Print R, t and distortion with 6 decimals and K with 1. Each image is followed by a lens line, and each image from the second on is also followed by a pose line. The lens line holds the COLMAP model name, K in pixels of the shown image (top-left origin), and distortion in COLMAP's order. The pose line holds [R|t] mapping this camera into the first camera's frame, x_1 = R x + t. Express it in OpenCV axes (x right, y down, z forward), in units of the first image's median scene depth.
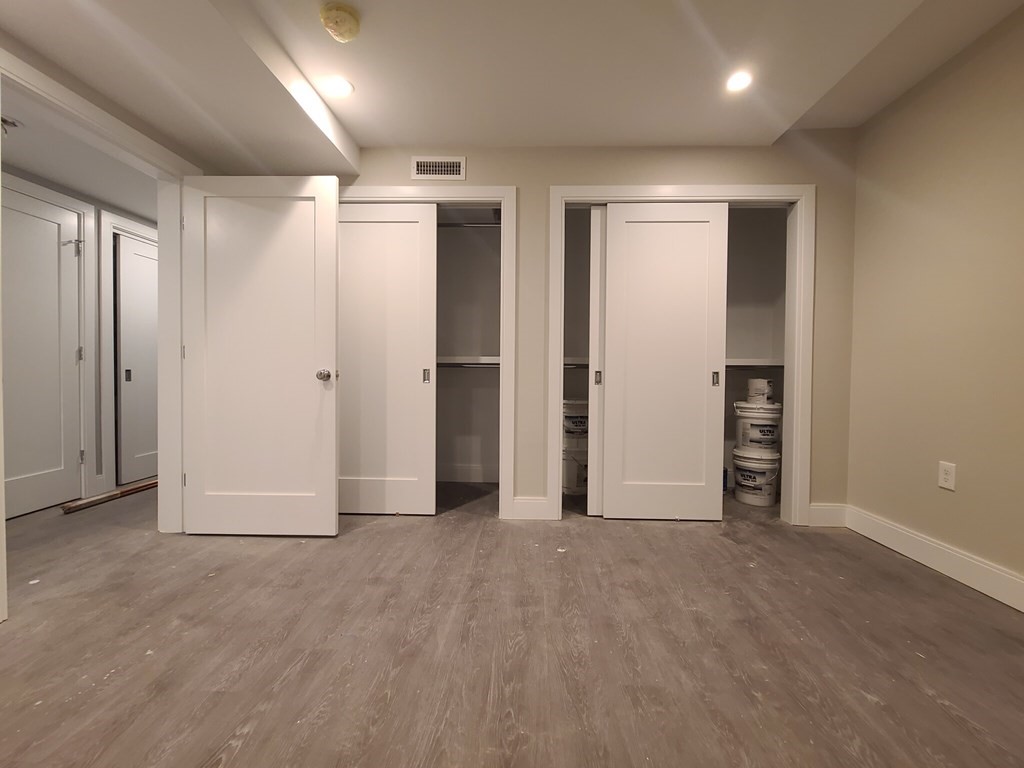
lens RADIAL K [[413.2, 0, 511.3], [0, 413.2, 360.6], [0, 0, 1]] dist [0.000427, -0.000173]
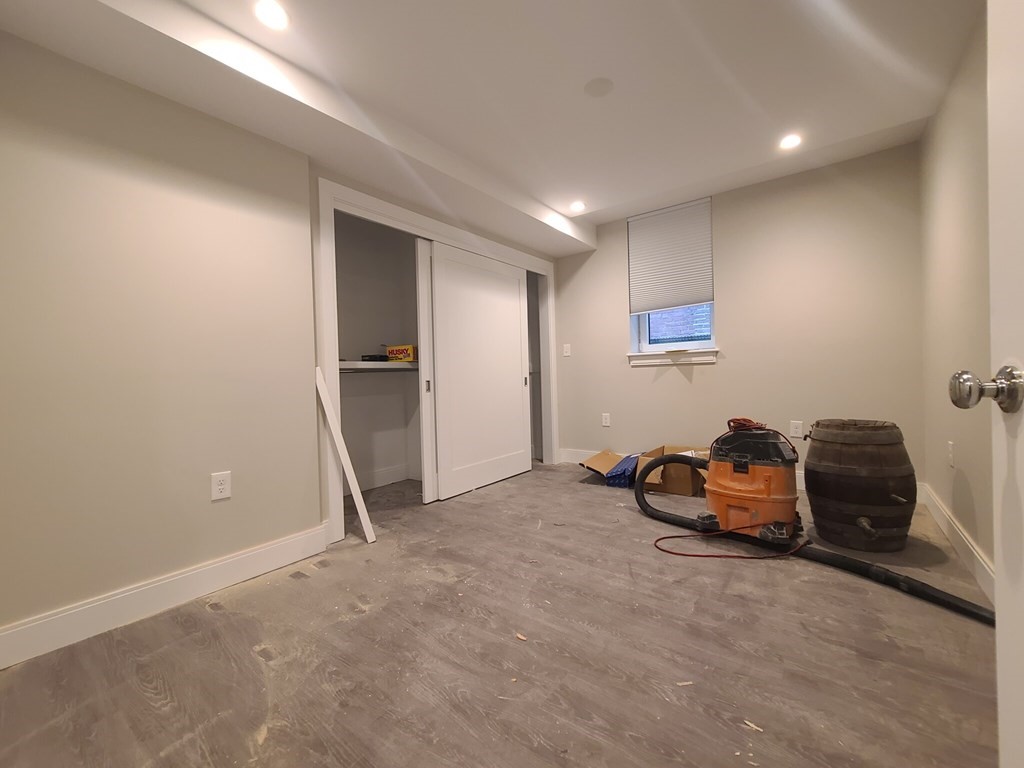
lens RADIAL K [[421.5, 0, 521.3], [0, 421.5, 378.7], [0, 0, 1]] dist [0.002378, -0.002487]
pose [[0.524210, -0.032110, 0.850984, -0.695705], [0.025775, 0.999429, 0.021833, 0.001200], [-0.851199, 0.010489, 0.524738, 0.142850]]
